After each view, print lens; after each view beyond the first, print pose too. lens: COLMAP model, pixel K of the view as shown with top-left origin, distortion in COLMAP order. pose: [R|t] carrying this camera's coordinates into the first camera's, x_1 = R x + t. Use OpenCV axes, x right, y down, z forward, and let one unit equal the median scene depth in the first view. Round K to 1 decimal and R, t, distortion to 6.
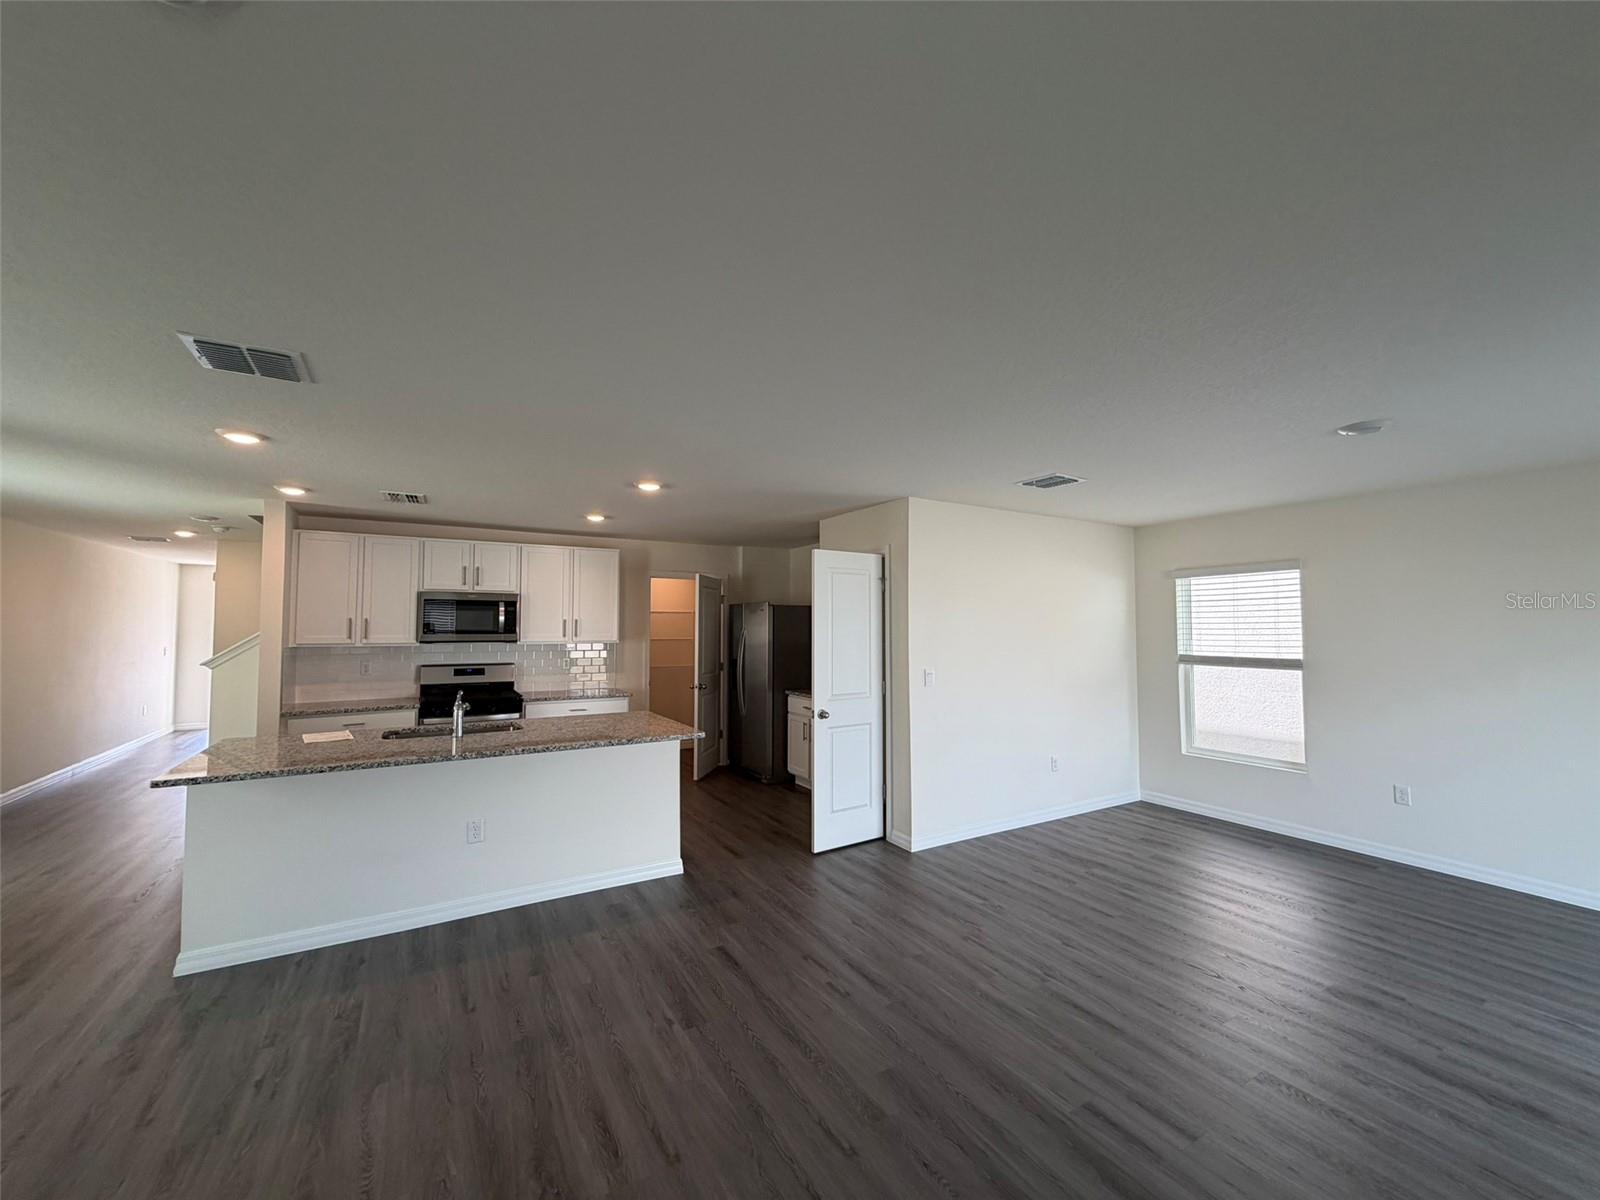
lens RADIAL K [[637.5, 0, 795.7], [0, 637.5, 597.1], [0, 0, 1]] dist [-0.000578, 0.000371]
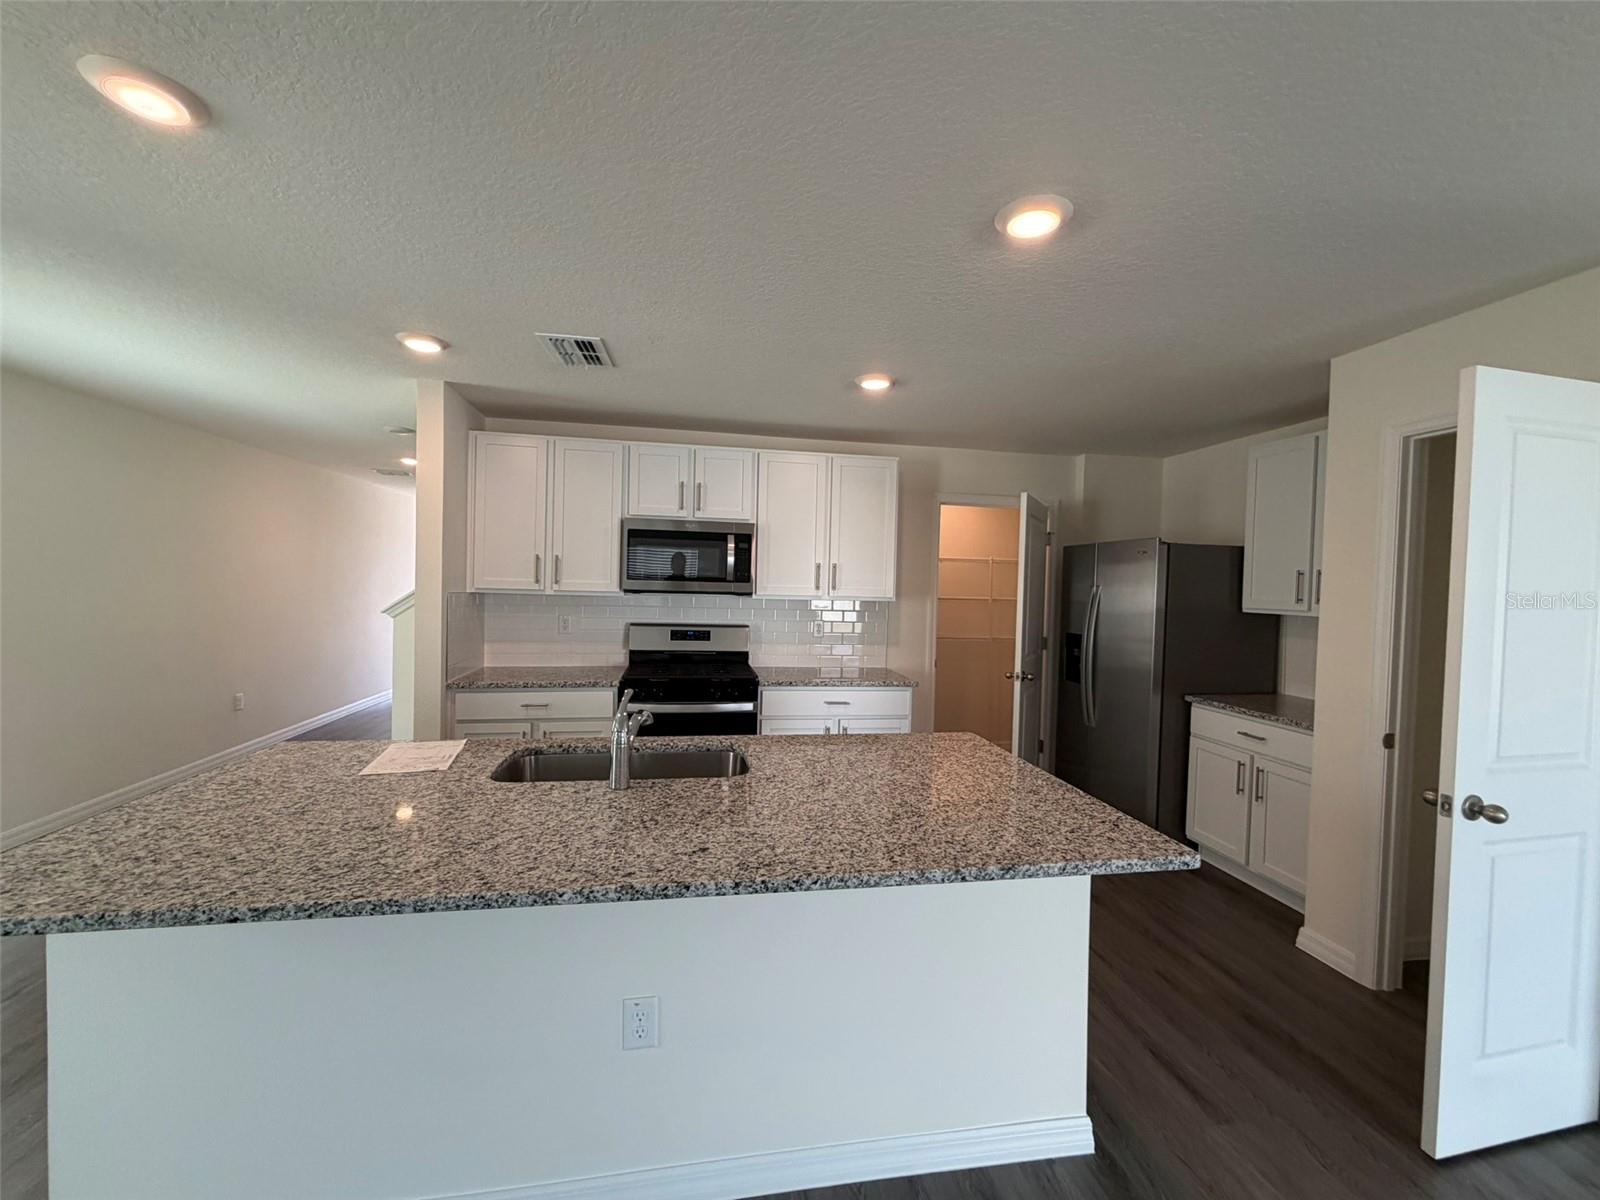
lens RADIAL K [[637.5, 0, 795.7], [0, 637.5, 597.1], [0, 0, 1]] dist [-0.000578, 0.000371]
pose [[0.934390, 0.030658, -0.354930, -0.157283], [-0.008782, 0.997970, 0.063082, 0.030169], [0.356143, -0.055827, 0.932762, 0.394867]]
